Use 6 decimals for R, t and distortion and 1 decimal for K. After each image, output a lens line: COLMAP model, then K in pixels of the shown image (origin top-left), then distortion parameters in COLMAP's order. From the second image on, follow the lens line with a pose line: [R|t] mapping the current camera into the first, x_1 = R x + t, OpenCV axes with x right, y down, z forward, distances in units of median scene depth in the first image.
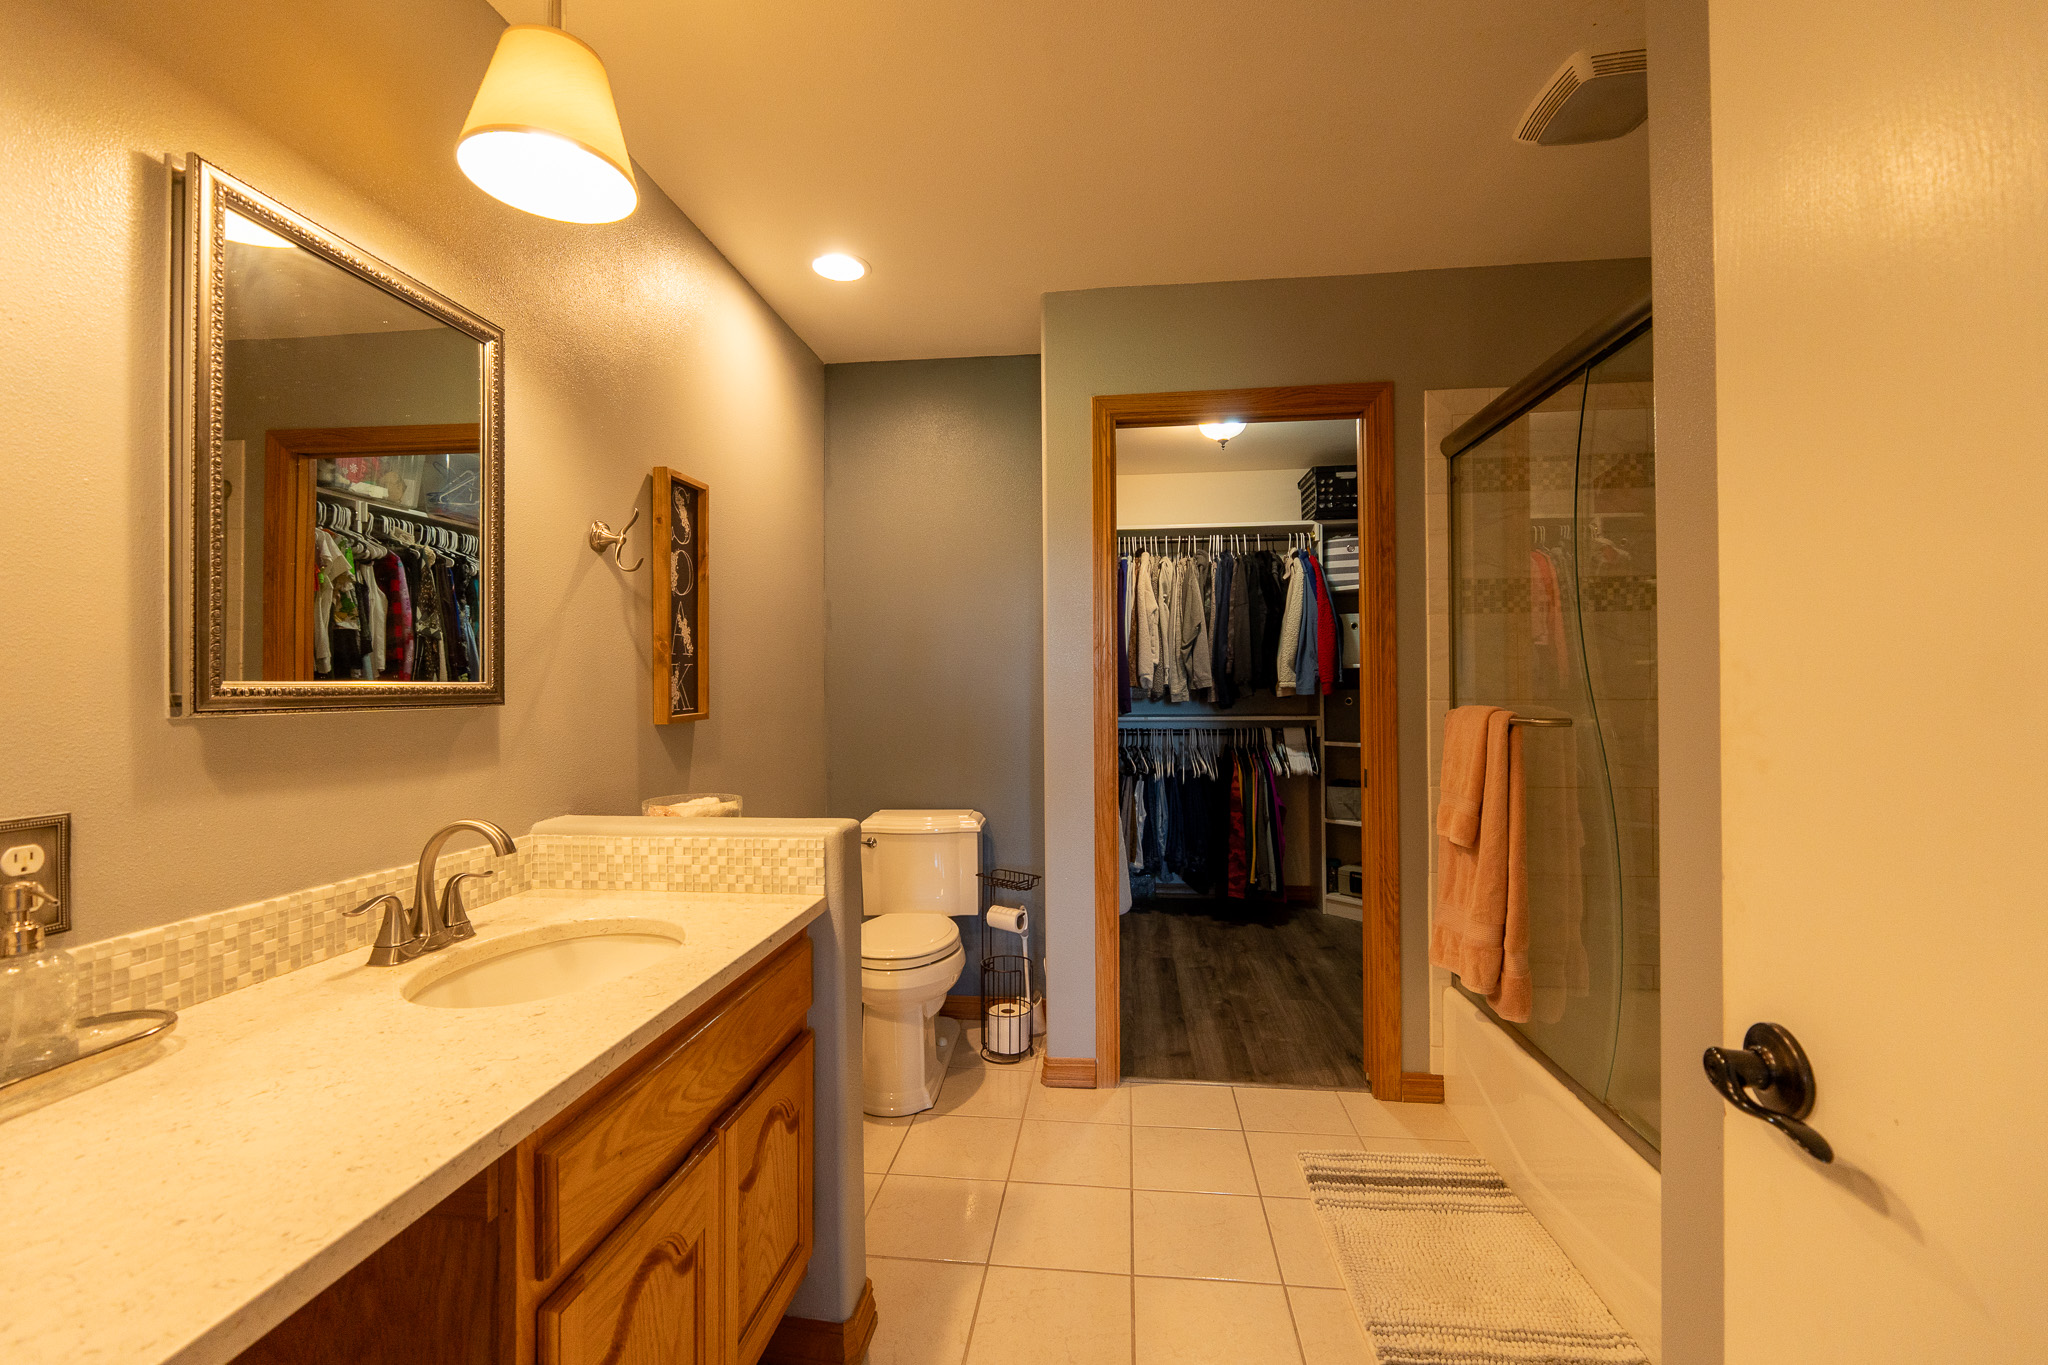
lens RADIAL K [[858.5, 0, 1028.8], [0, 858.5, 678.0], [0, 0, 1]] dist [-0.007821, 0.000910]
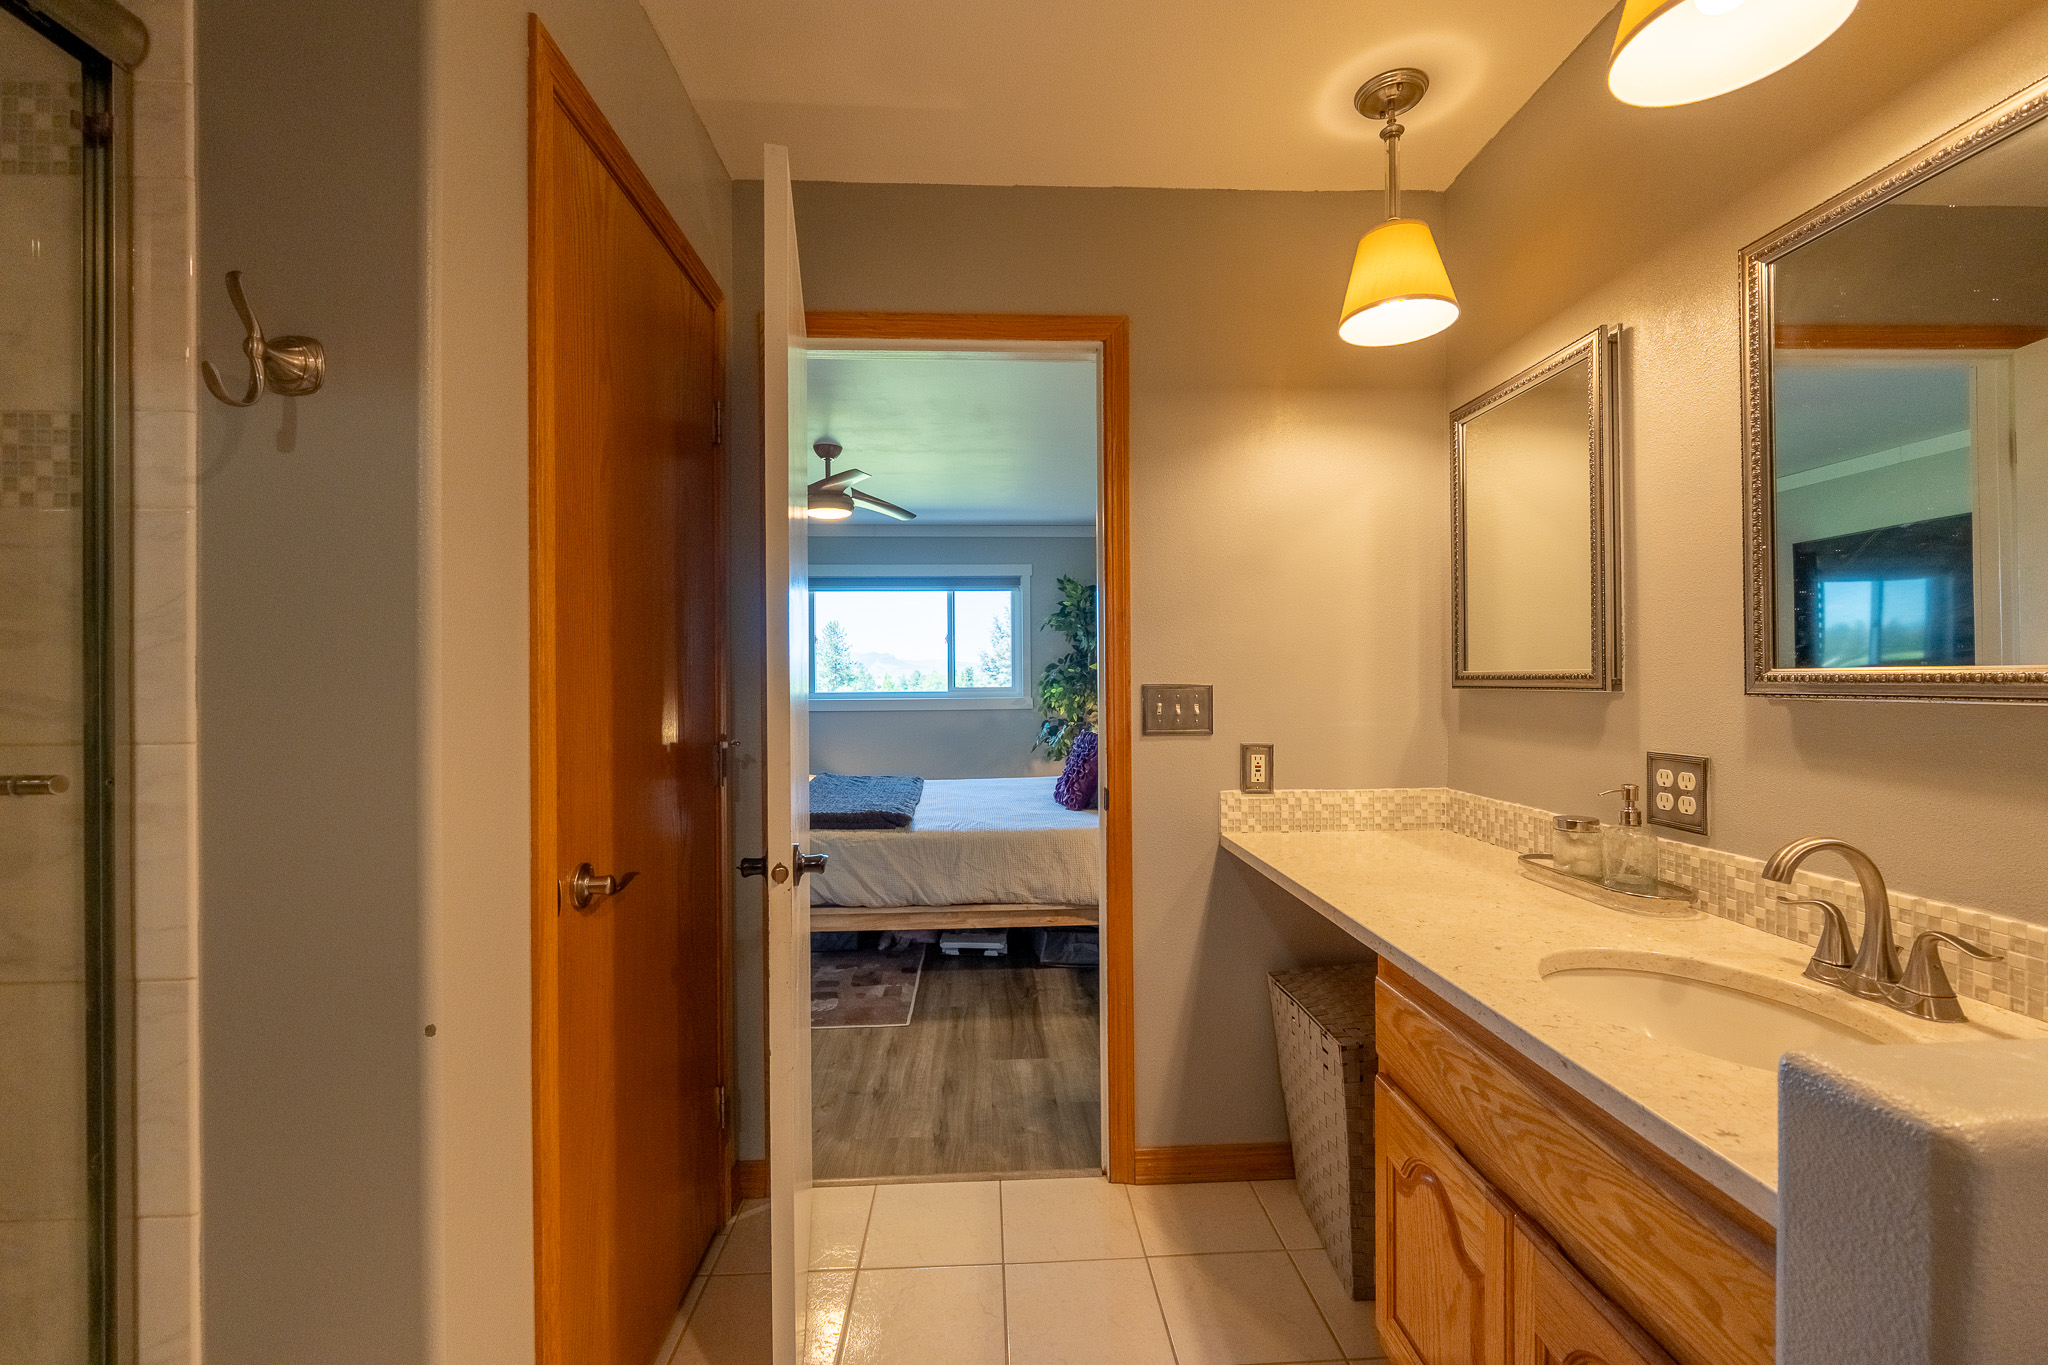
lens RADIAL K [[858.5, 0, 1022.8], [0, 858.5, 678.3], [0, 0, 1]] dist [-0.007821, 0.000910]
pose [[-0.984329, 0.011773, -0.175948, 0.272868], [0.012605, 0.999914, -0.003612, 0.009010], [0.175890, -0.005774, -0.984393, 1.935914]]
